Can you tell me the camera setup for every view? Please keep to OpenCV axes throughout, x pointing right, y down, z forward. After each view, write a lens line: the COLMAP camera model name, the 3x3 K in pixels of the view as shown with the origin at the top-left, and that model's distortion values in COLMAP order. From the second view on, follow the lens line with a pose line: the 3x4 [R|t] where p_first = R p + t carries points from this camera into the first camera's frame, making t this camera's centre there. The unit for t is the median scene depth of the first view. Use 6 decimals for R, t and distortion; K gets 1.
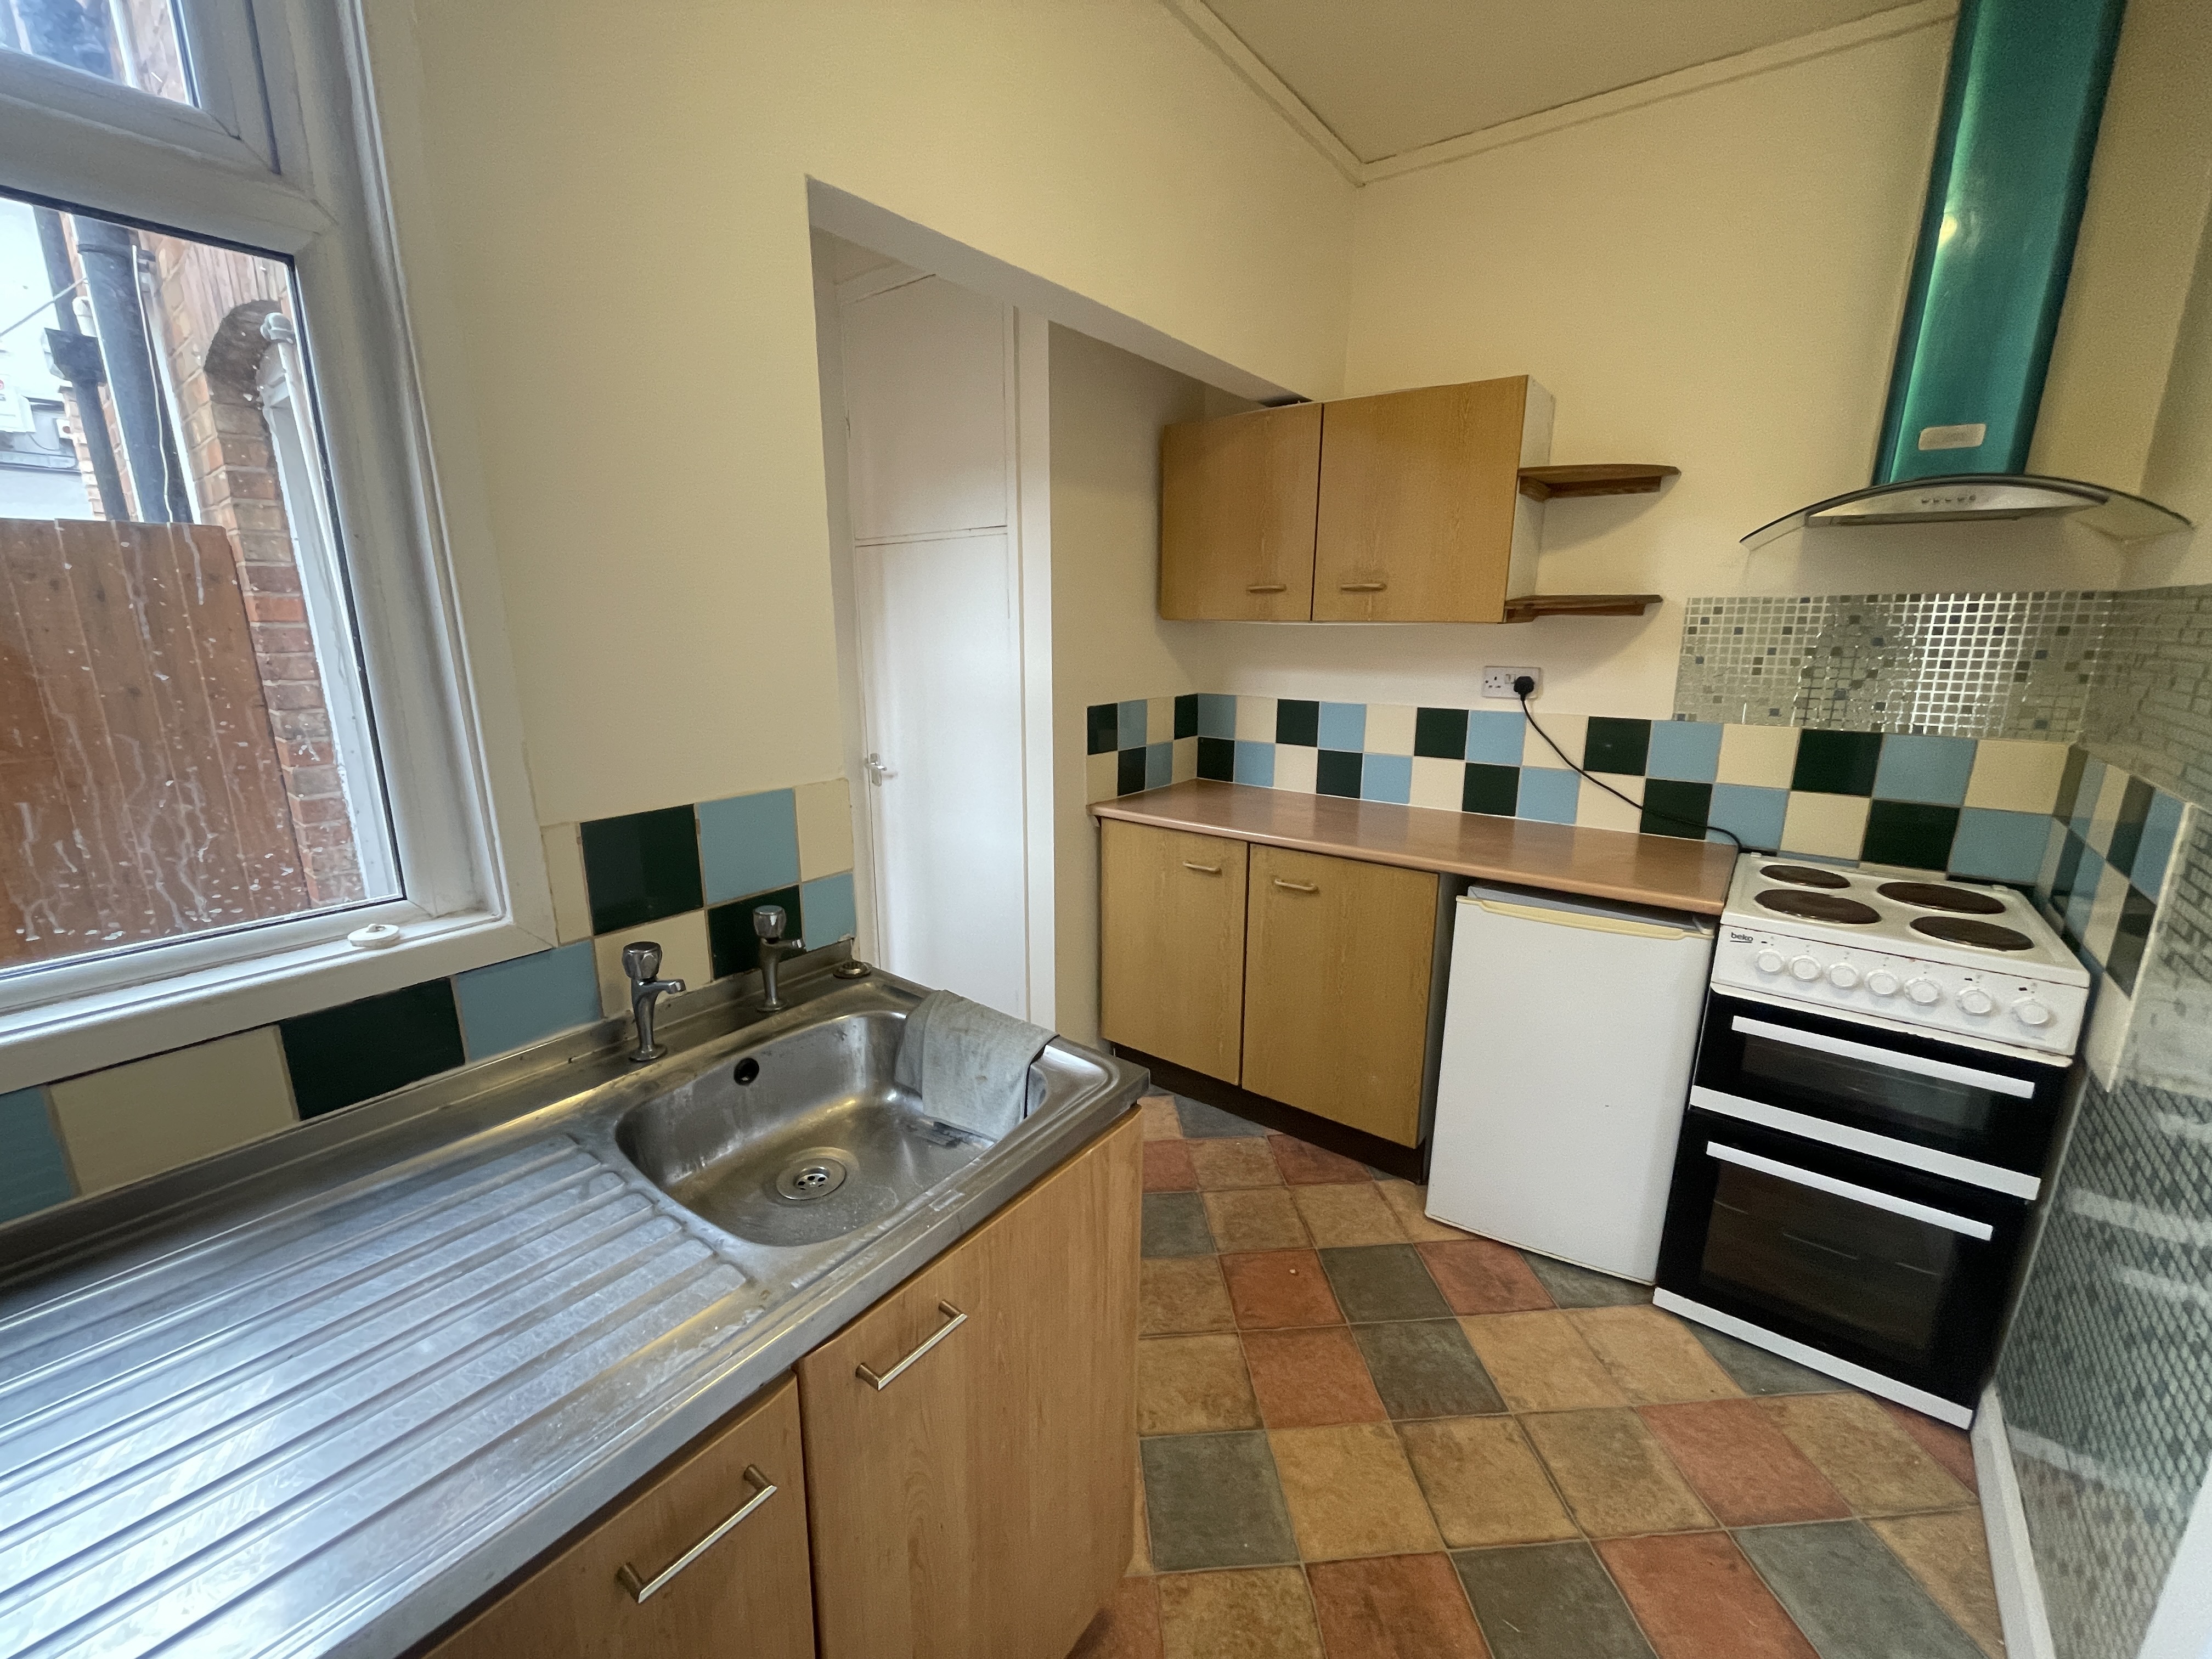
lens RADIAL K [[895.8, 0, 1114.8], [0, 895.8, 828.0], [0, 0, 1]] dist [0.000308, -0.001798]
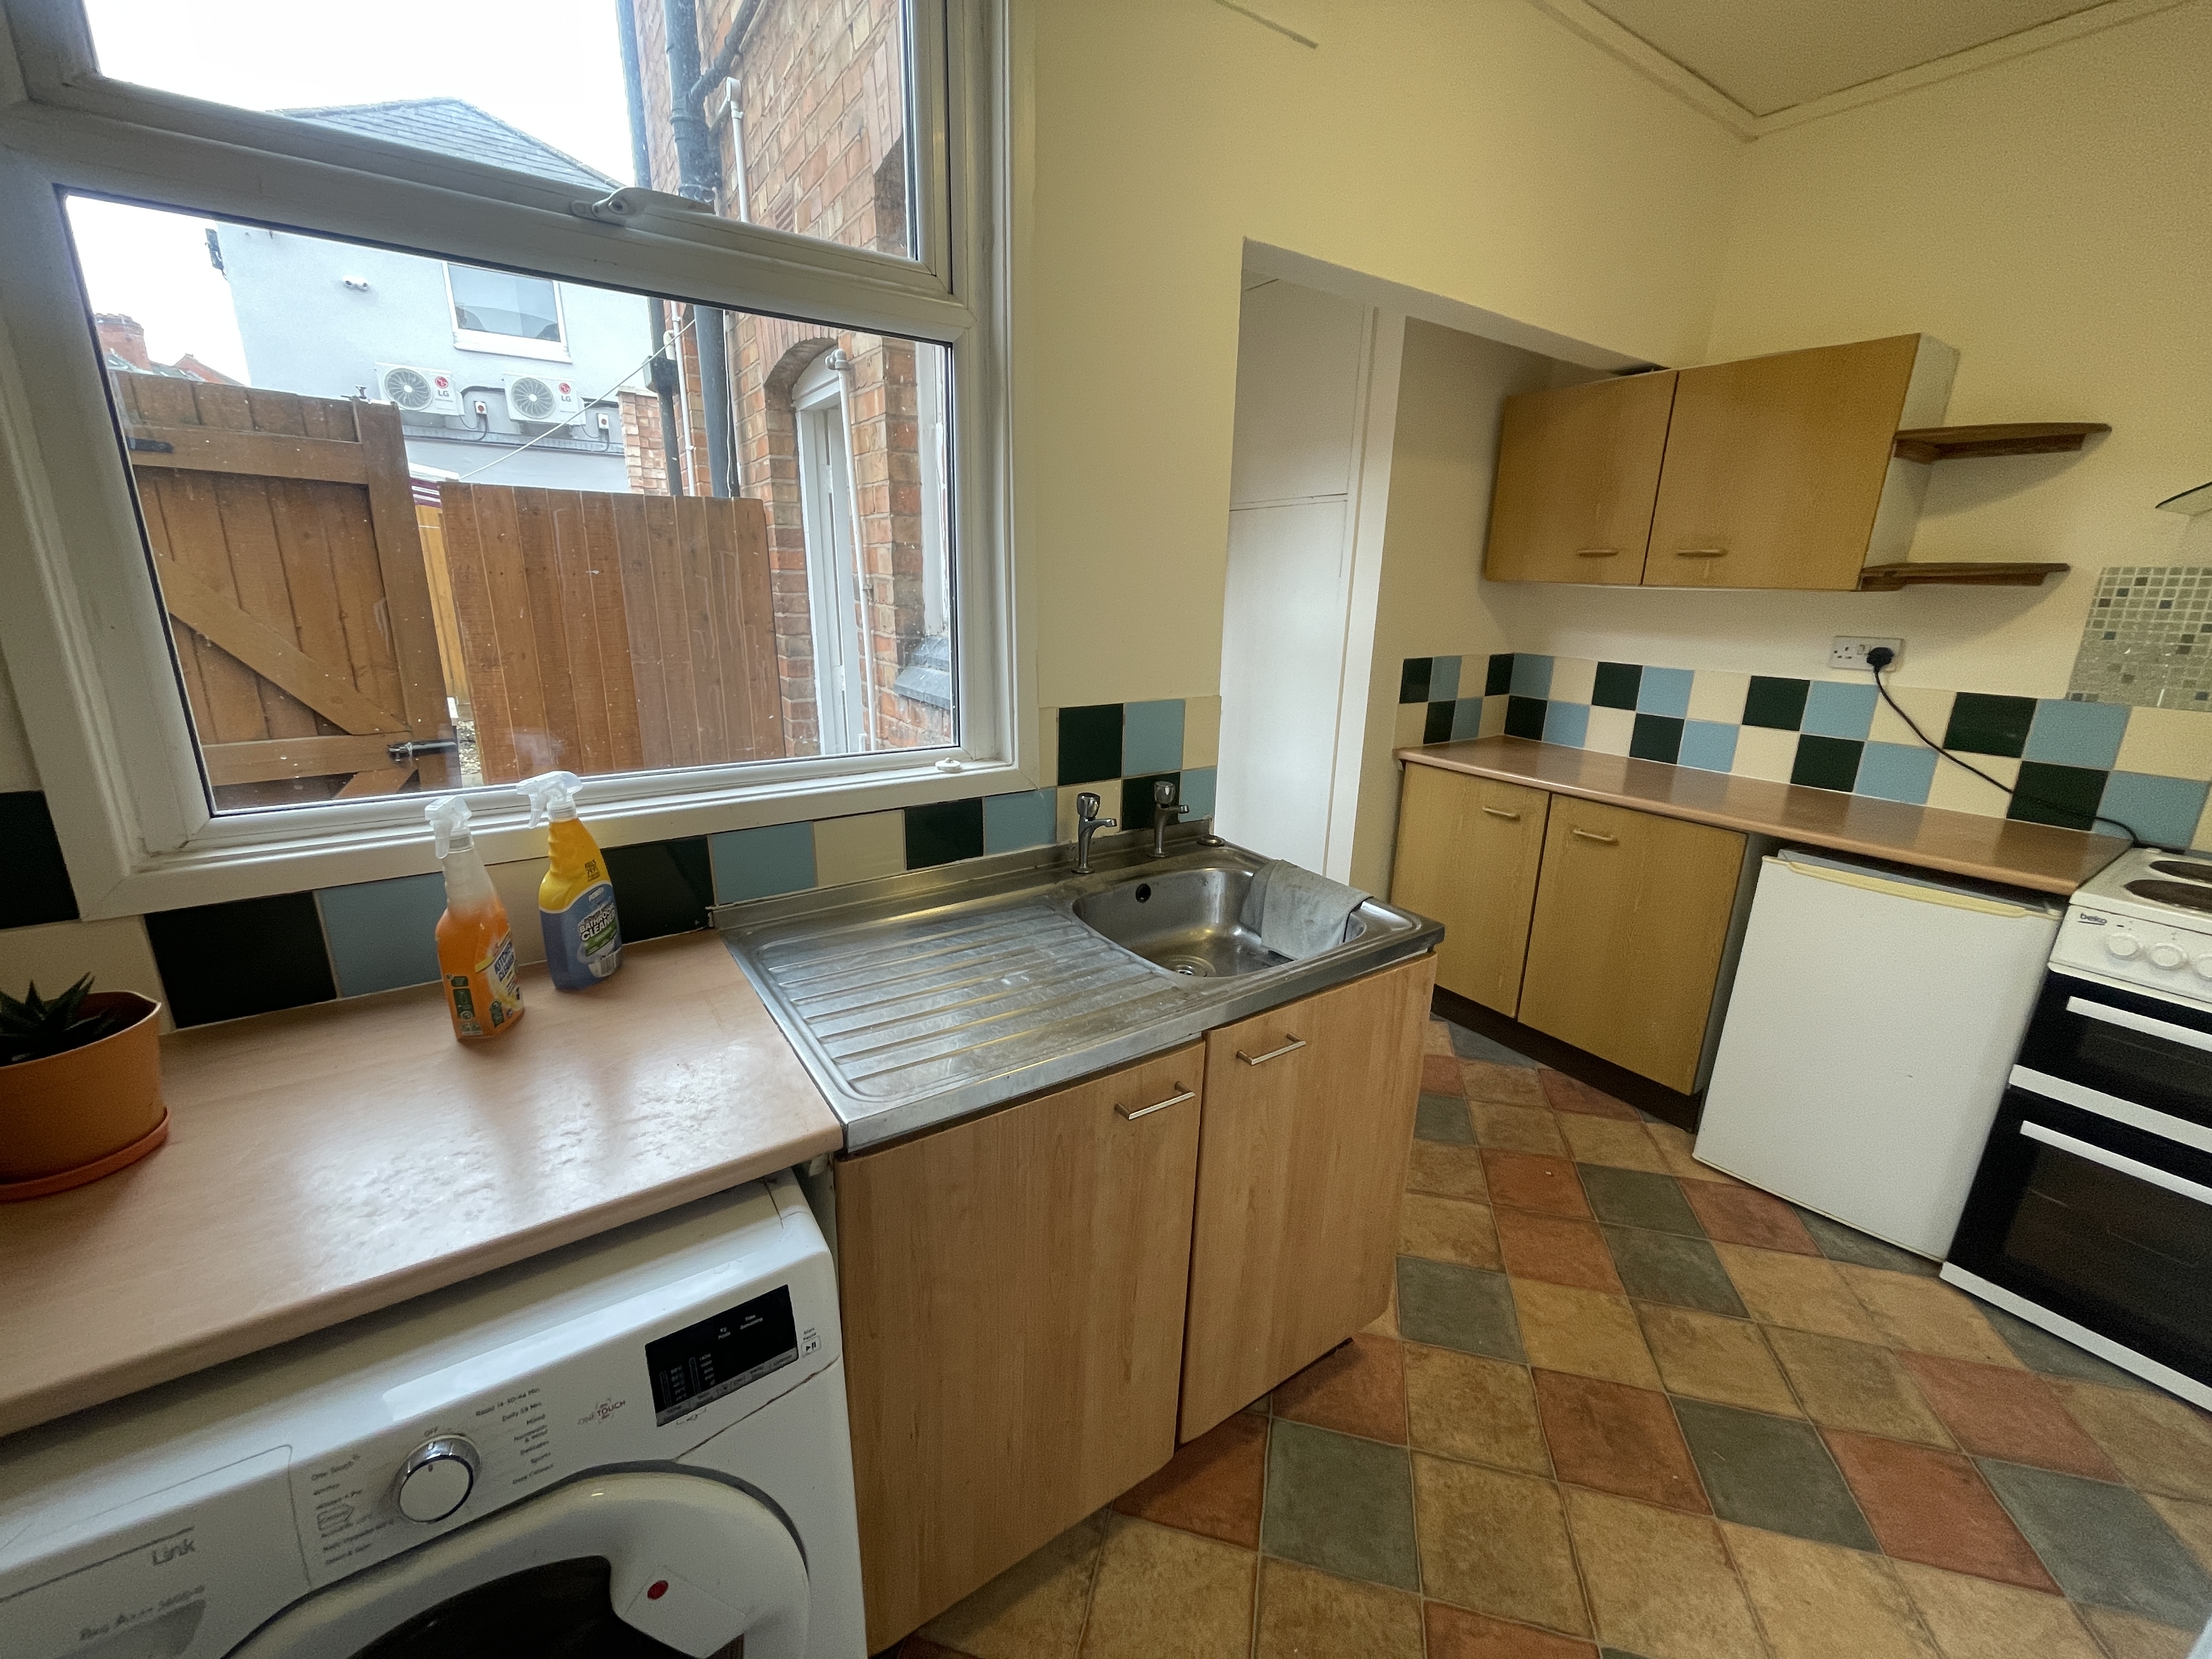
lens RADIAL K [[895.8, 0, 1107.6], [0, 895.8, 826.7], [0, 0, 1]] dist [0.000308, -0.001798]
pose [[0.946989, 0.102081, -0.304615, -0.027048], [-0.089963, 0.994502, 0.053593, 0.060918], [0.308411, -0.023348, 0.950967, -0.233242]]
